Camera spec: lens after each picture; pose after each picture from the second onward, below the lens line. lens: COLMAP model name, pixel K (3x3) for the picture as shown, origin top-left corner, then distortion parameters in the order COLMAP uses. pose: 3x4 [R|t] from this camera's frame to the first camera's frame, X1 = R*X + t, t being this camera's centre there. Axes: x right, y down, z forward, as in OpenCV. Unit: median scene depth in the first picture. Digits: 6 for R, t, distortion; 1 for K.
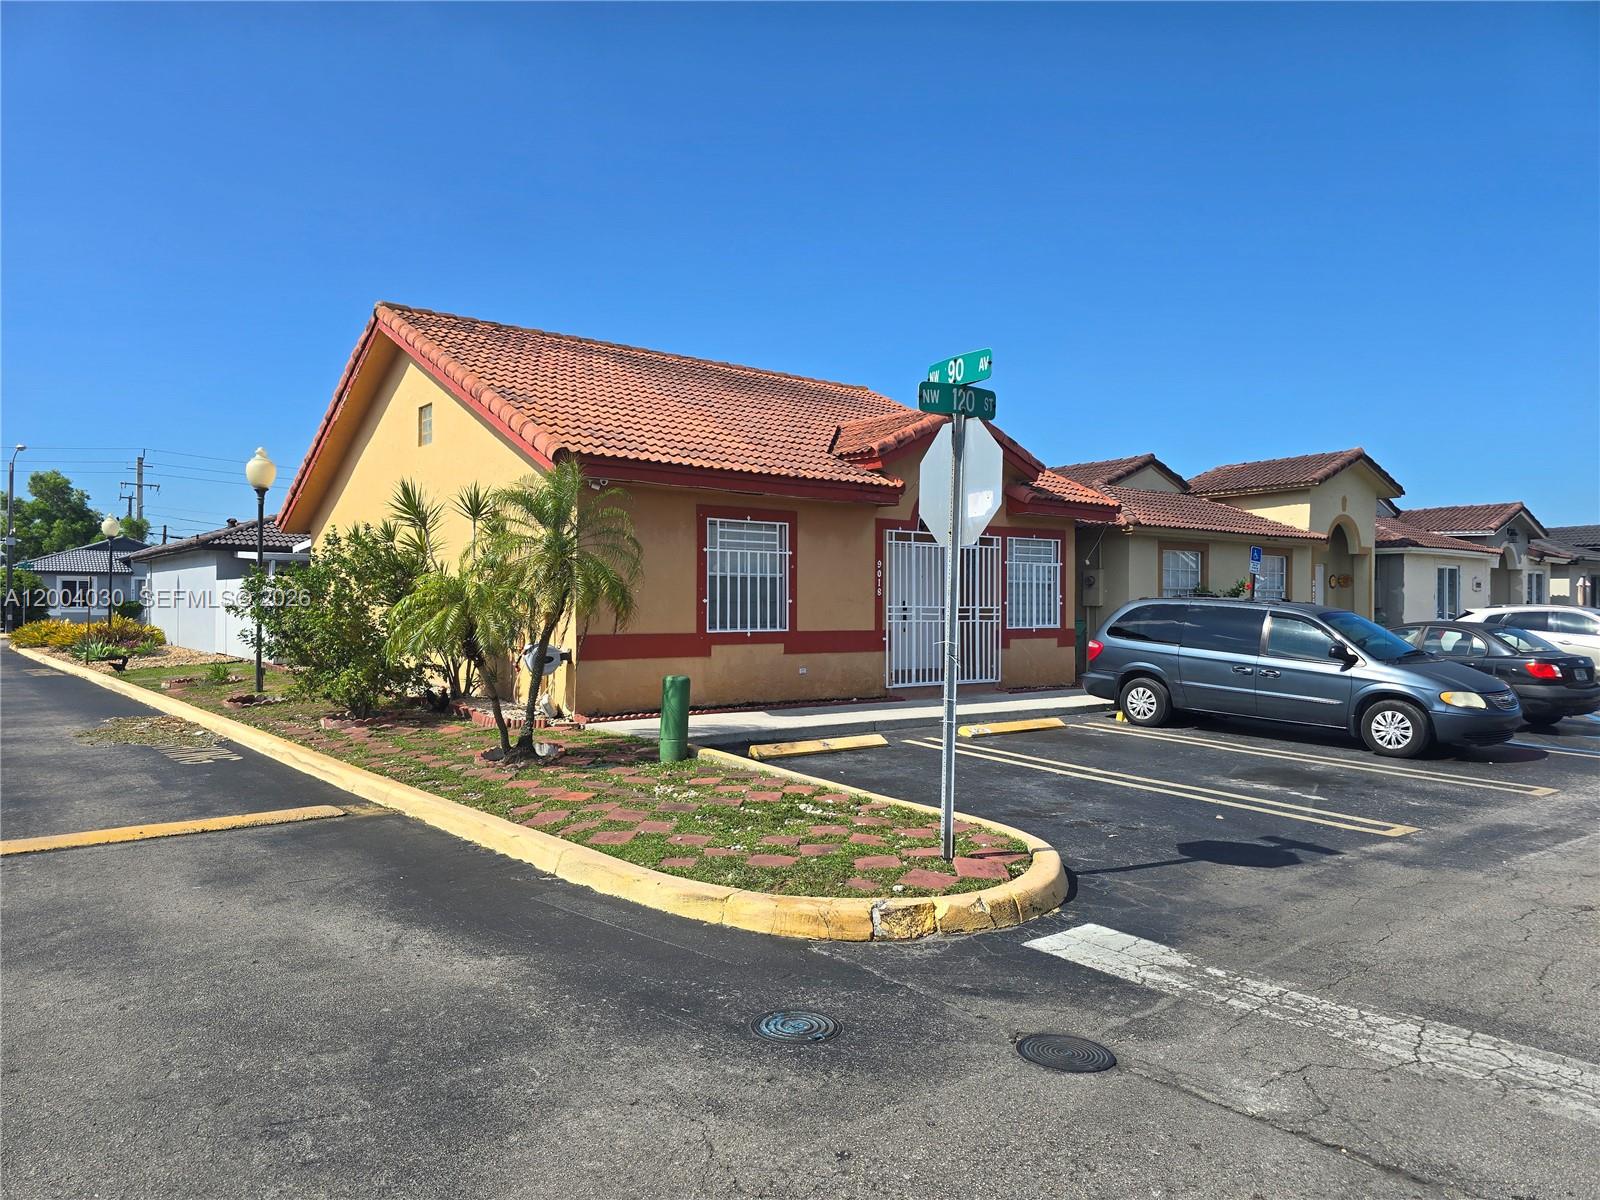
lens RADIAL K [[1084.3, 0, 784.1], [0, 1084.3, 601.7], [0, 0, 1]] dist [0.049653, -0.038590]
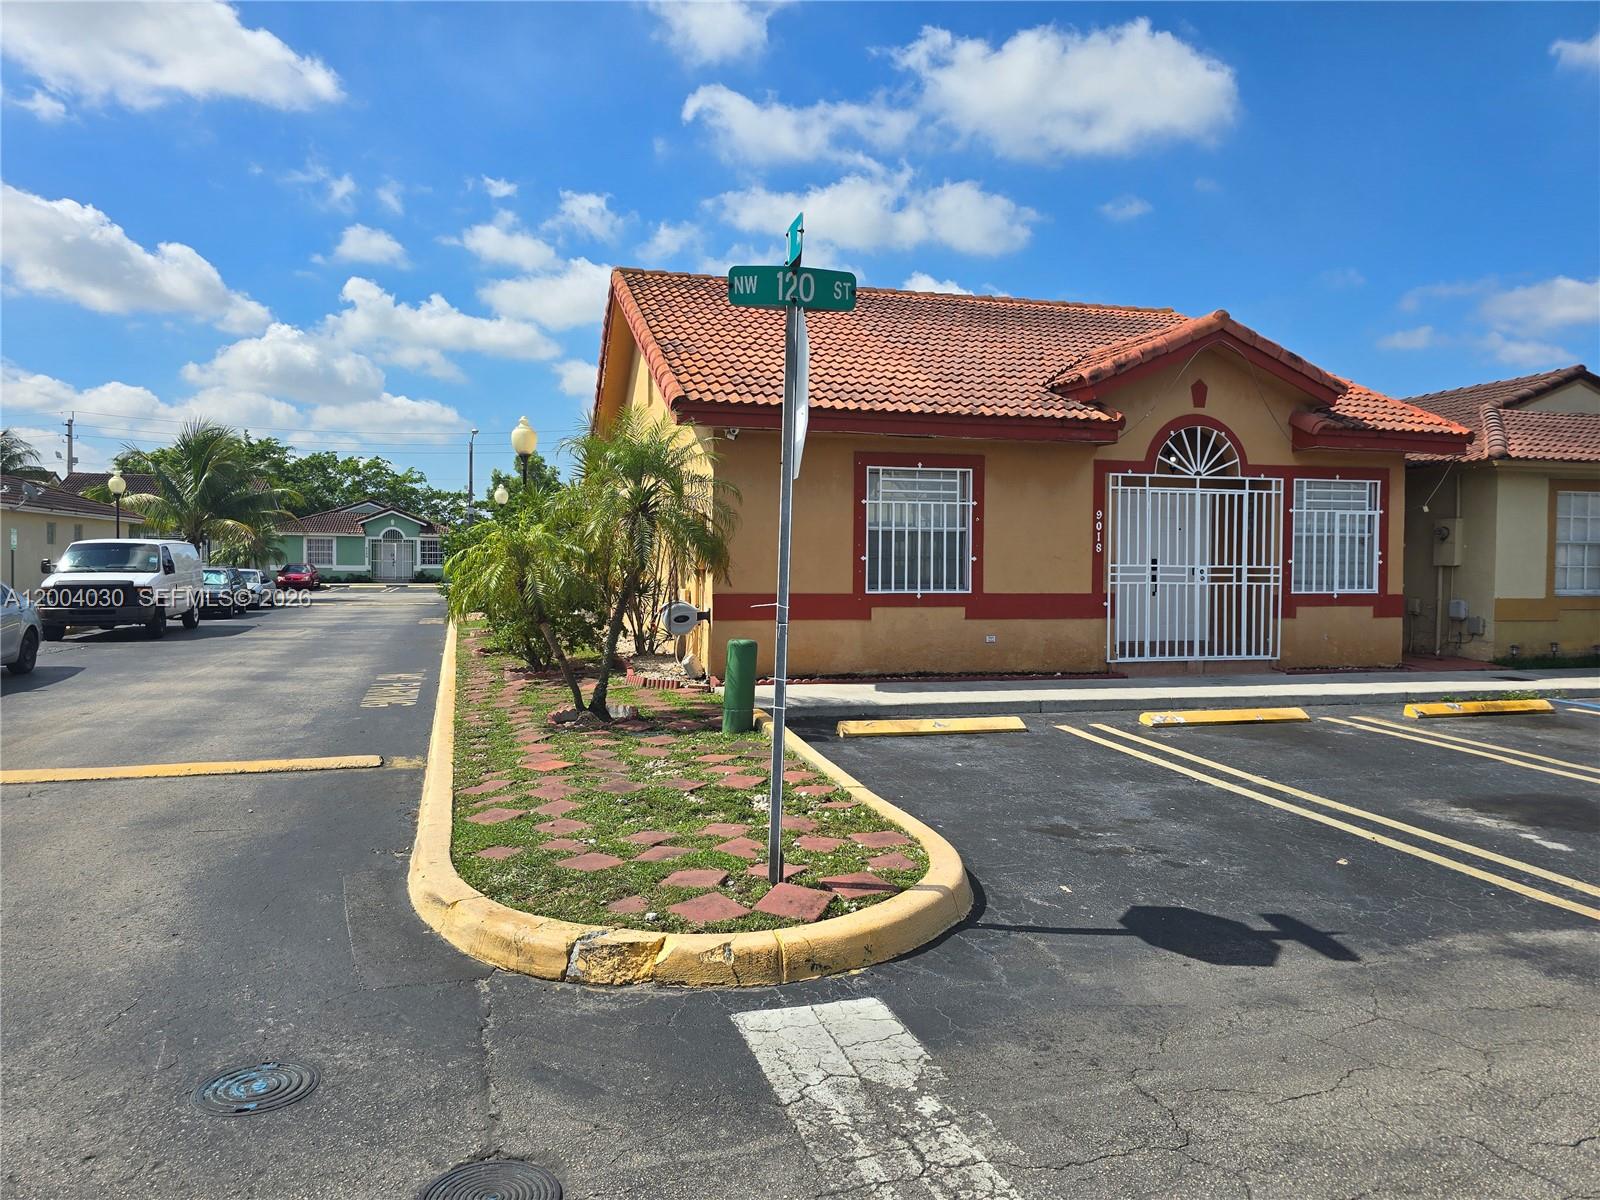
lens RADIAL K [[1084.3, 0, 793.5], [0, 1084.3, 603.8], [0, 0, 1]] dist [0.049653, -0.038590]
pose [[0.923087, 0.015981, -0.384260, 0.221722], [-0.001635, 0.999290, 0.037632, 0.003298], [0.384589, -0.034109, 0.922458, 0.142403]]
